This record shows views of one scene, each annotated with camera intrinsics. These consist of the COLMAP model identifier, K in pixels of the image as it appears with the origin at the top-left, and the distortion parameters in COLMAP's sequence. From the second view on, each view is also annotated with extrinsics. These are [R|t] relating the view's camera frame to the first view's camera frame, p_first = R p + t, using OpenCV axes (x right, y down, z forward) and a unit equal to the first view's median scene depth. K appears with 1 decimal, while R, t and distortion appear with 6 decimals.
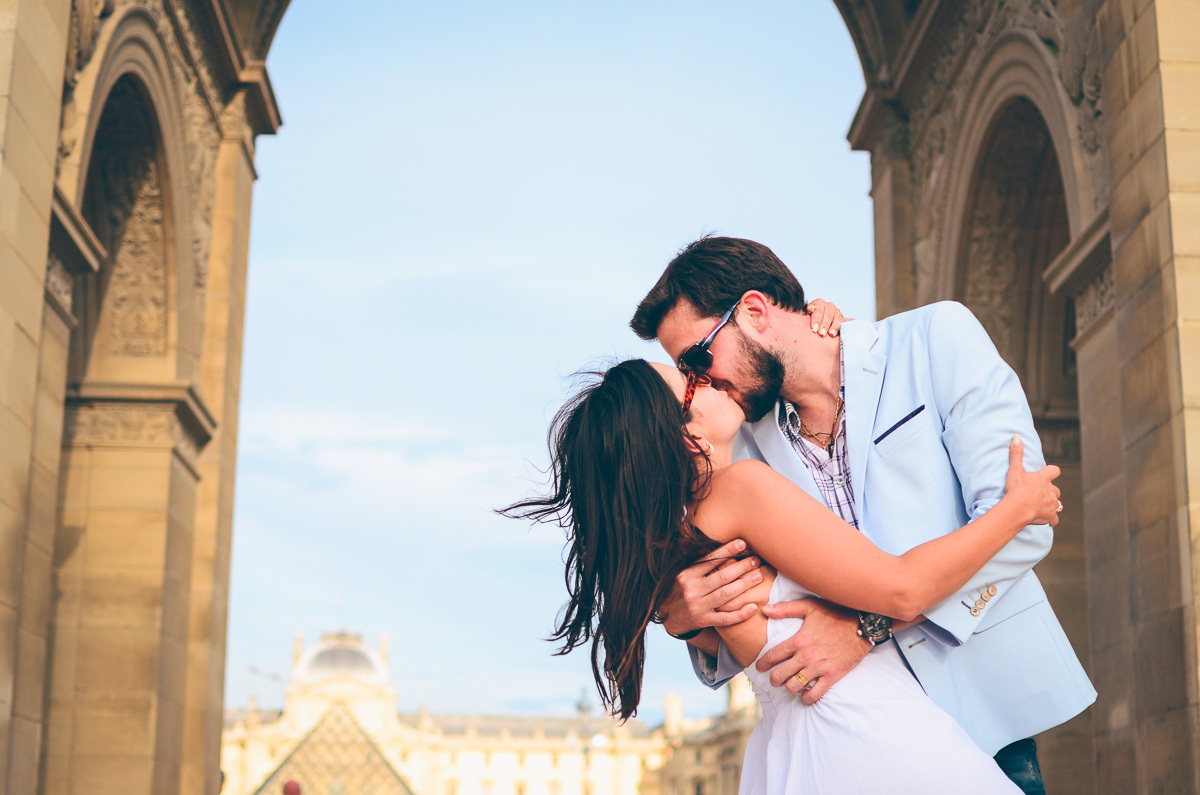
lens RADIAL K [[1927.9, 0, 600.0], [0, 1927.9, 397.5], [0, 0, 1]] dist [-0.137381, -0.133696]
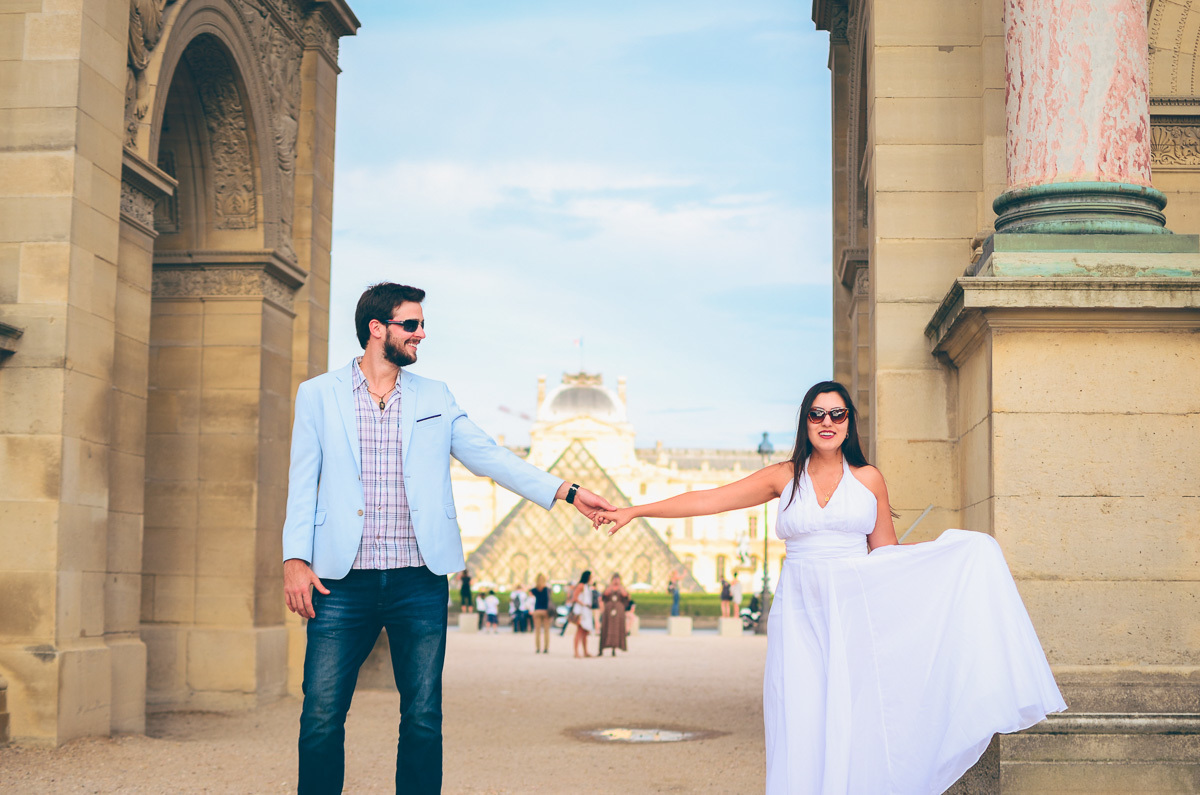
lens RADIAL K [[1927.9, 0, 600.0], [0, 1927.9, 397.5], [0, 0, 1]] dist [-0.137381, -0.133696]
pose [[0.989054, -0.009294, -0.147264, 0.204976], [0.030136, 0.989702, 0.139937, -0.085657], [0.144446, -0.142844, 0.979148, -0.285399]]
